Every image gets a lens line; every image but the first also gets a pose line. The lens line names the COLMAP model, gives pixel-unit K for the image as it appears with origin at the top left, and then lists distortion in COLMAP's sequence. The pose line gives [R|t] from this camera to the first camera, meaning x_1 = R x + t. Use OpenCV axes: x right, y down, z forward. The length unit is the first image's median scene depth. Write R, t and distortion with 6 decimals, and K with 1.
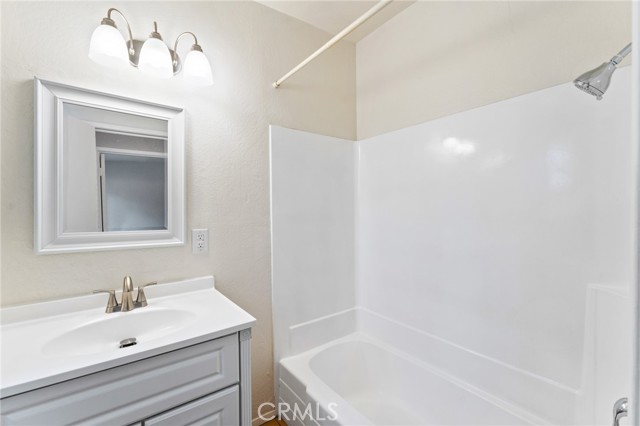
lens RADIAL K [[276.3, 0, 320.0], [0, 276.3, 213.0], [0, 0, 1]] dist [0.000262, -0.000053]
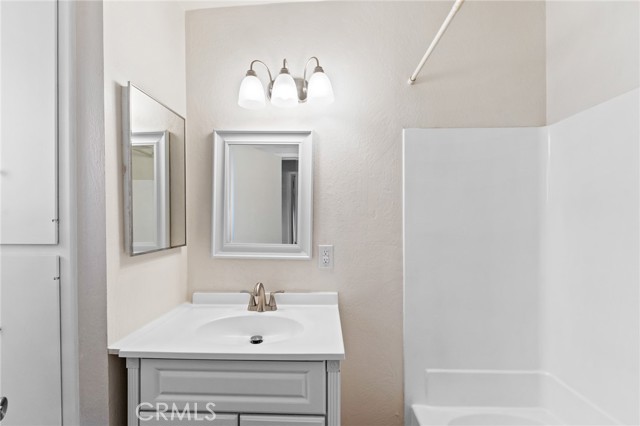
lens RADIAL K [[279.7, 0, 319.5], [0, 279.7, 221.9], [0, 0, 1]] dist [-0.001490, -0.000117]
pose [[0.778376, 0.010463, -0.627711, 0.208849], [-0.014310, 0.999897, -0.001079, -0.027470], [0.627635, 0.009822, 0.778446, 0.188753]]
